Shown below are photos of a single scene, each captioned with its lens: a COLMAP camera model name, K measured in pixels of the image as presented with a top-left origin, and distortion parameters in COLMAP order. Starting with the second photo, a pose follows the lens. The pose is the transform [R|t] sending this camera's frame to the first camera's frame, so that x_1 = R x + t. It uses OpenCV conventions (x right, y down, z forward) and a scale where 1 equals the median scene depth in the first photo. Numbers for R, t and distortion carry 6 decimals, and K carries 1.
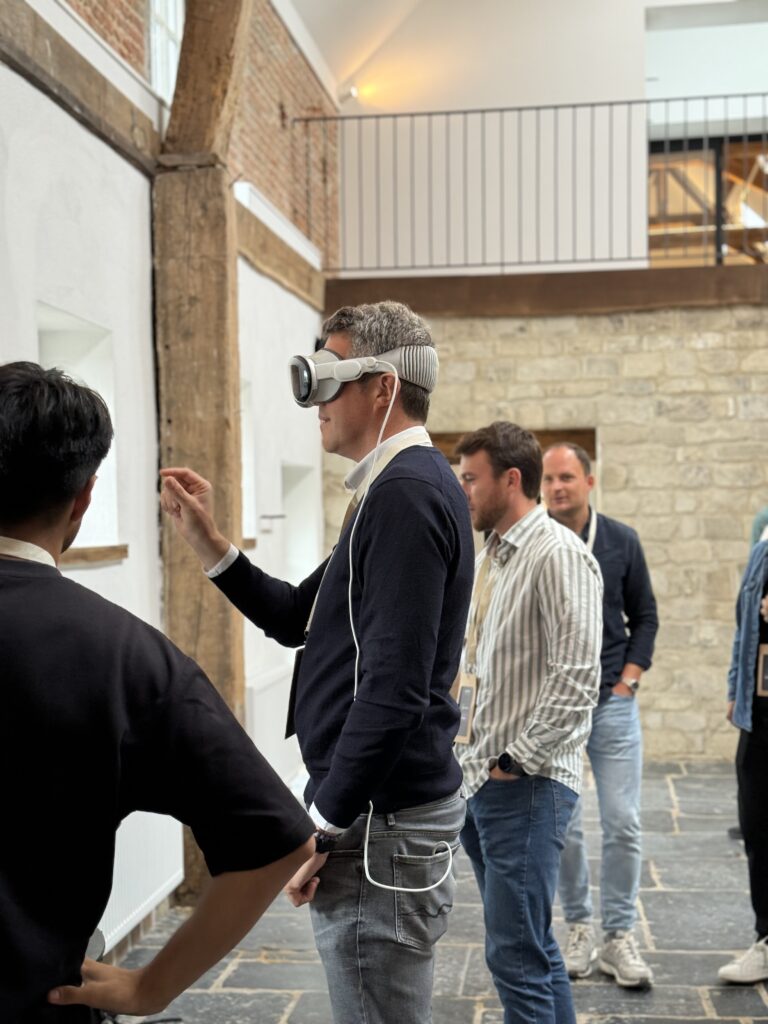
lens RADIAL K [[1439.8, 0, 386.5], [0, 1439.8, 511.1], [0, 0, 1]] dist [0.111238, 0.000000]
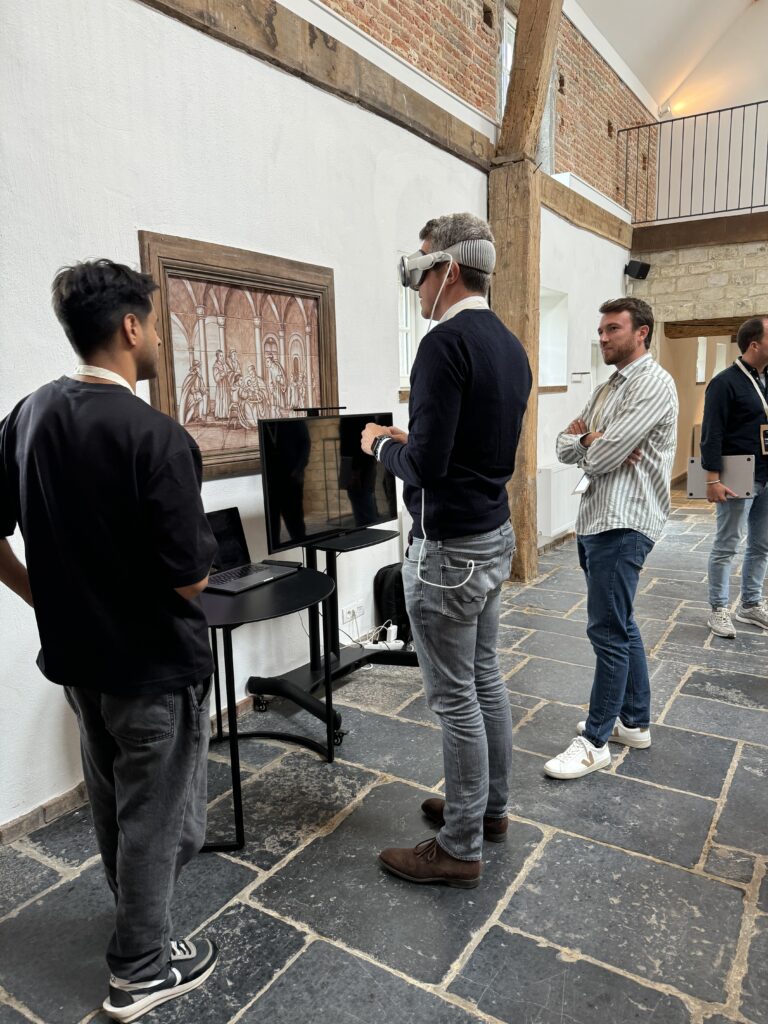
lens RADIAL K [[726.6, 0, 382.8], [0, 726.6, 511.9], [0, 0, 1]] dist [0.030412, -0.044274]
pose [[0.900756, 0.065416, -0.429371, 0.126873], [0.013654, 0.983839, 0.178537, 0.012126], [0.434110, -0.166681, 0.885305, 0.104066]]
